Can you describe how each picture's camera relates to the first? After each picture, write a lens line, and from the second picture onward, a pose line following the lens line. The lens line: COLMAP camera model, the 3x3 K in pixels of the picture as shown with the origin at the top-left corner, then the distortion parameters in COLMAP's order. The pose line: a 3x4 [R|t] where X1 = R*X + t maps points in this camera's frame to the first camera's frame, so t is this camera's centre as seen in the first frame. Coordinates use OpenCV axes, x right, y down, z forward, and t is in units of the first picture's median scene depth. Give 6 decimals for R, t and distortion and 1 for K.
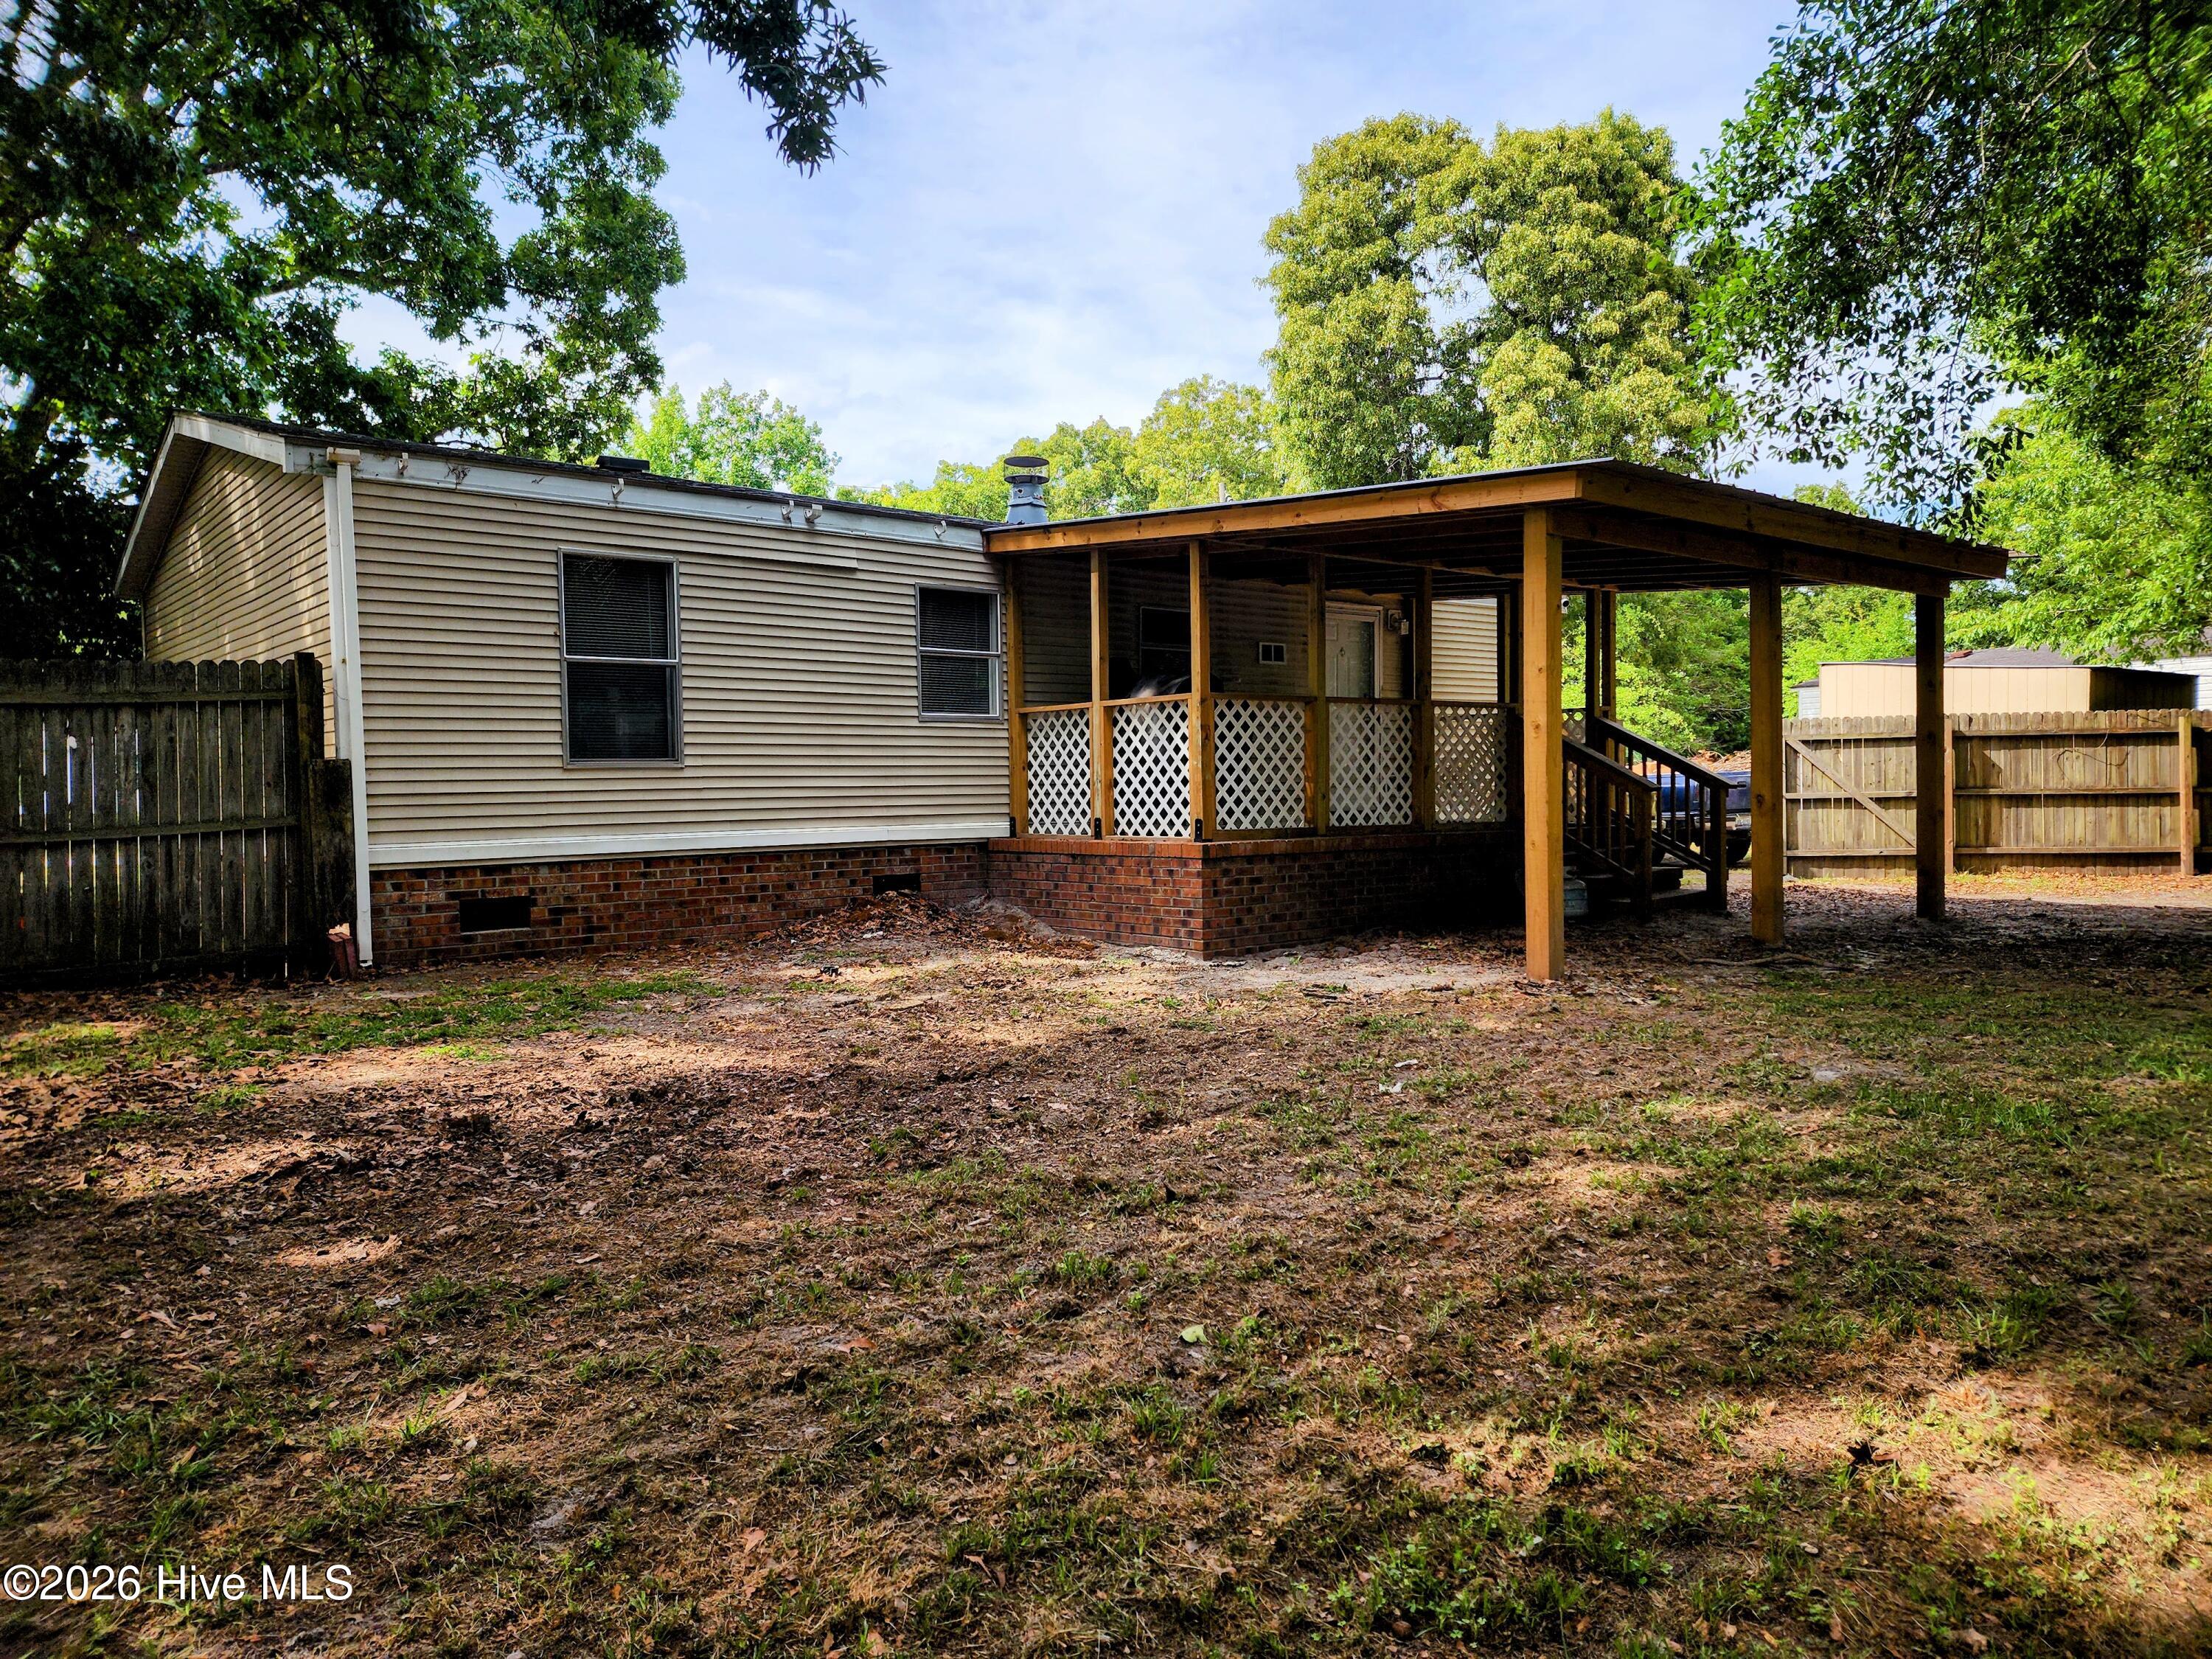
lens RADIAL K [[1481.1, 0, 1106.9], [0, 1481.1, 823.2], [0, 0, 1]] dist [0.006354, -0.001906]
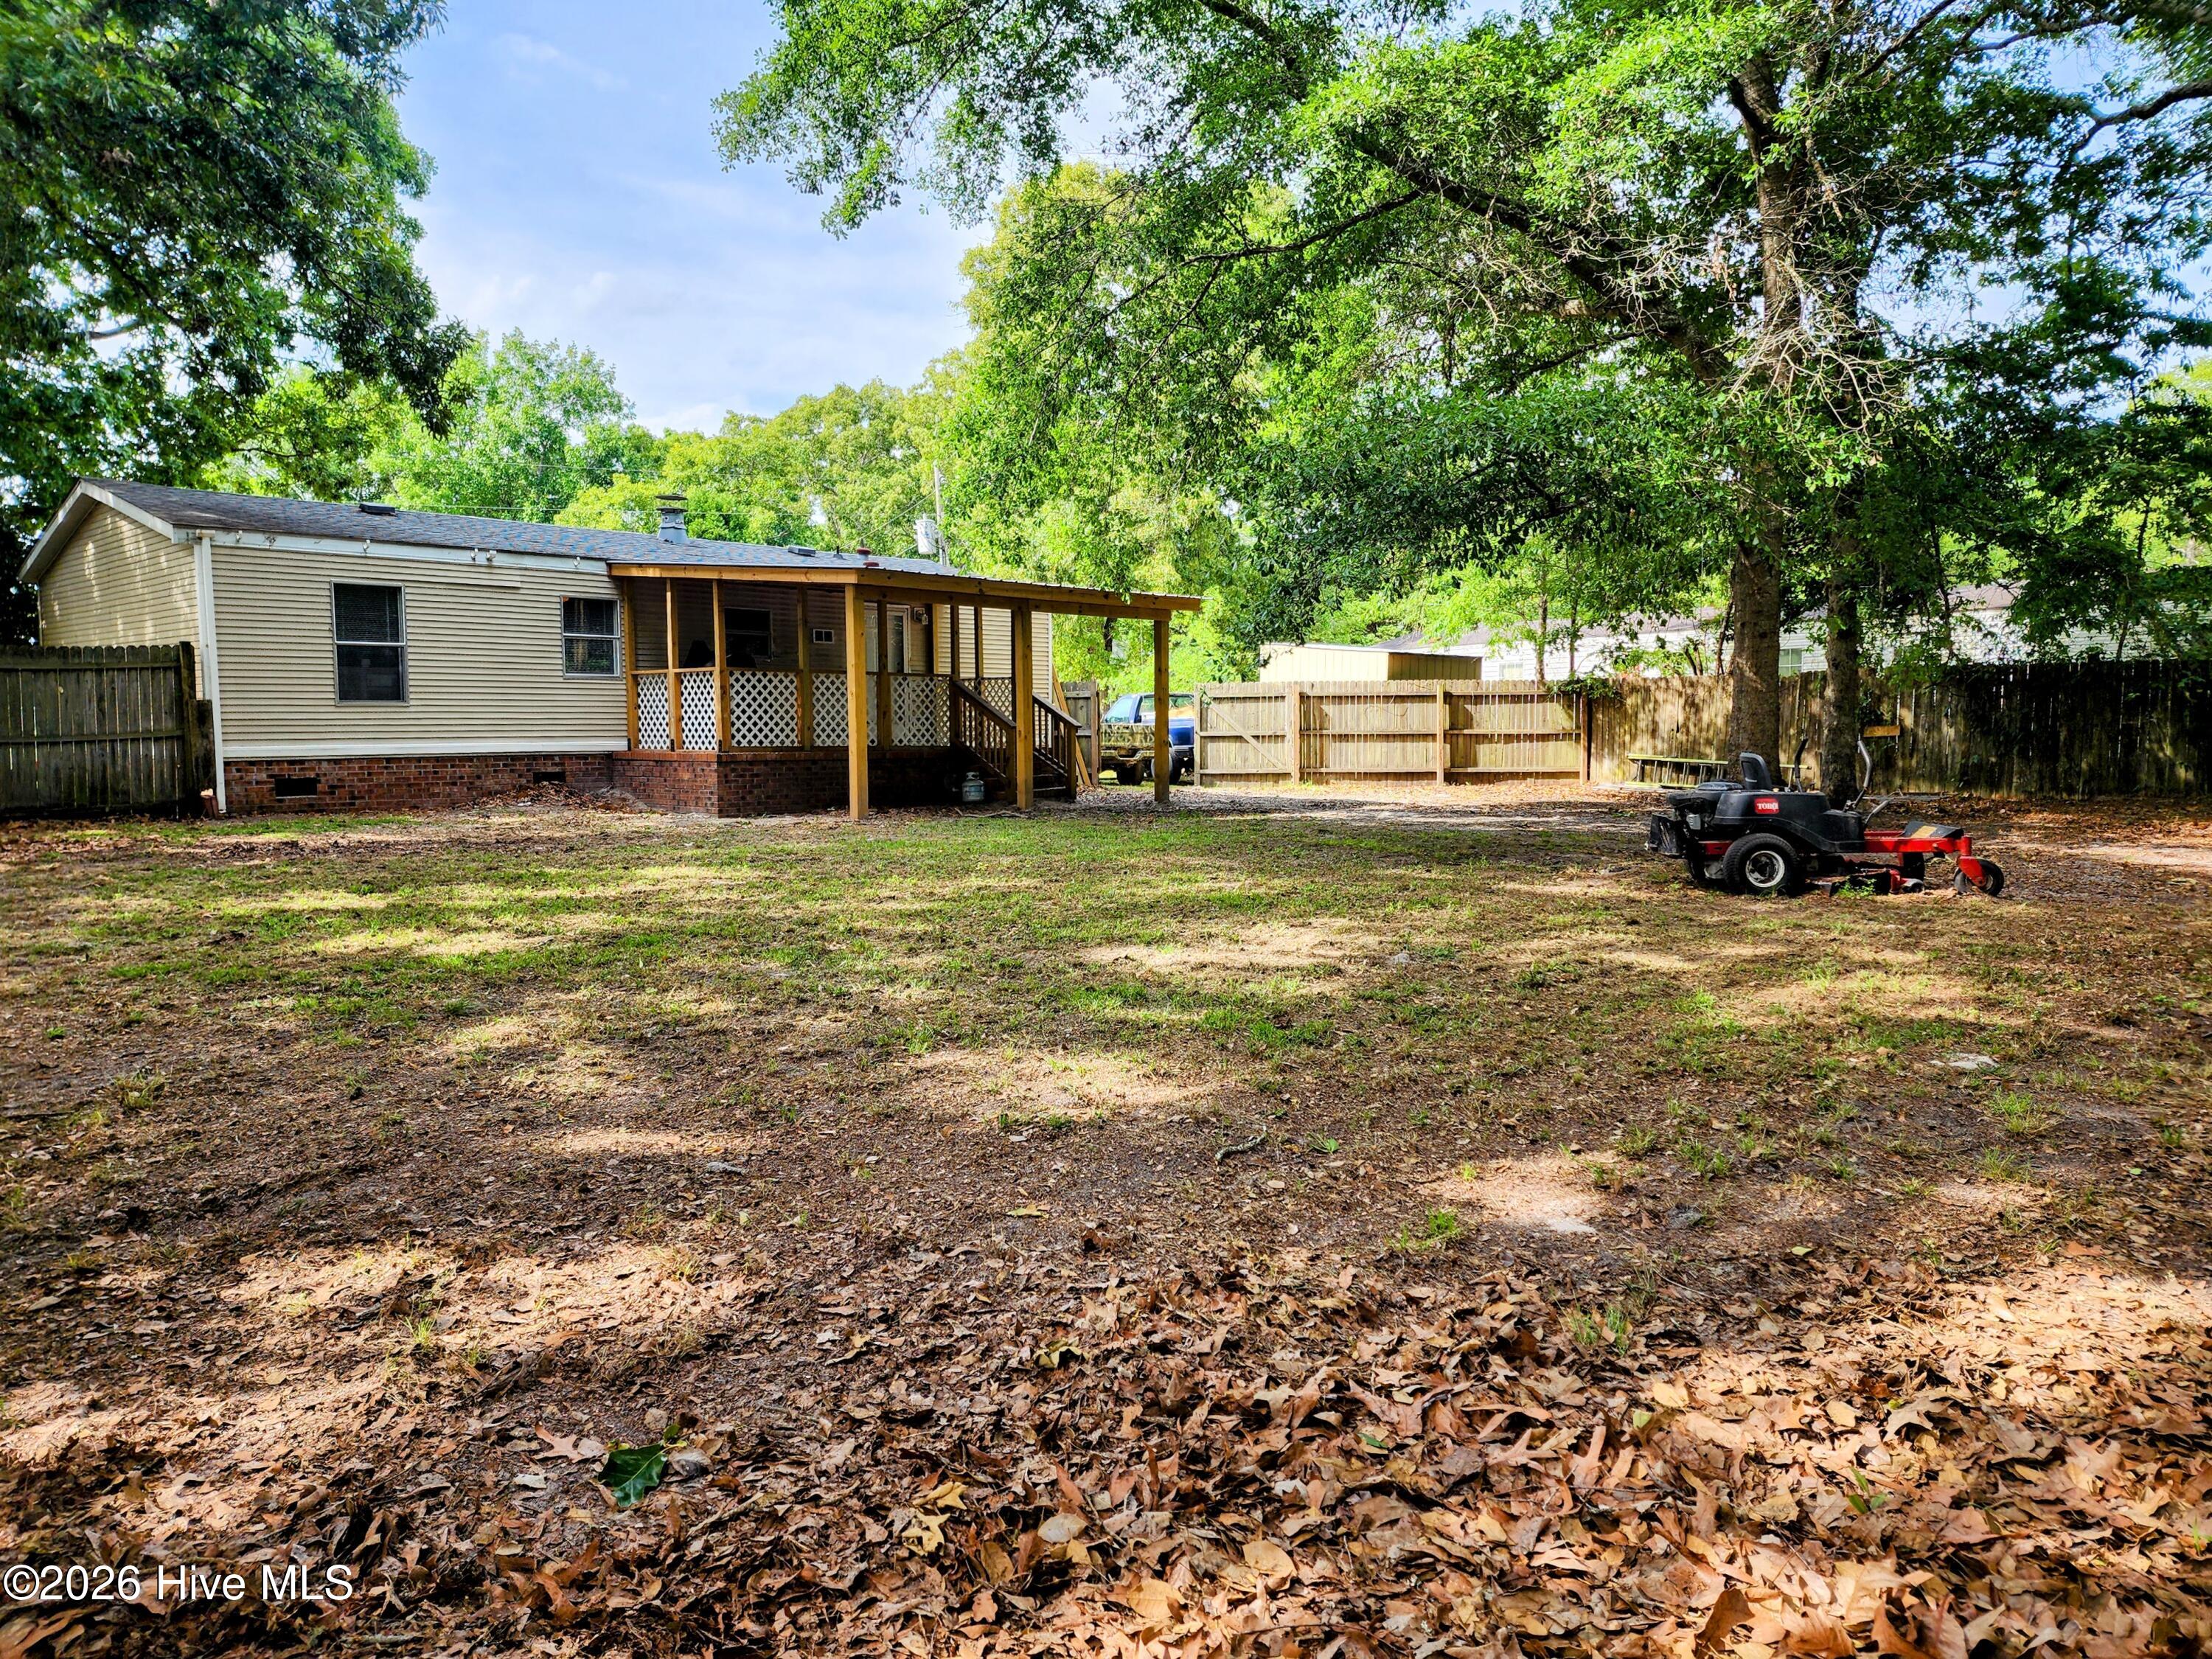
lens RADIAL K [[1481.1, 0, 1105.5], [0, 1481.1, 835.5], [0, 0, 1]] dist [0.006354, -0.001906]
pose [[0.993693, 0.003593, 0.112080, 0.311209], [-0.009055, 0.998794, 0.048262, 0.021408], [-0.111771, -0.048973, 0.992527, -0.774538]]
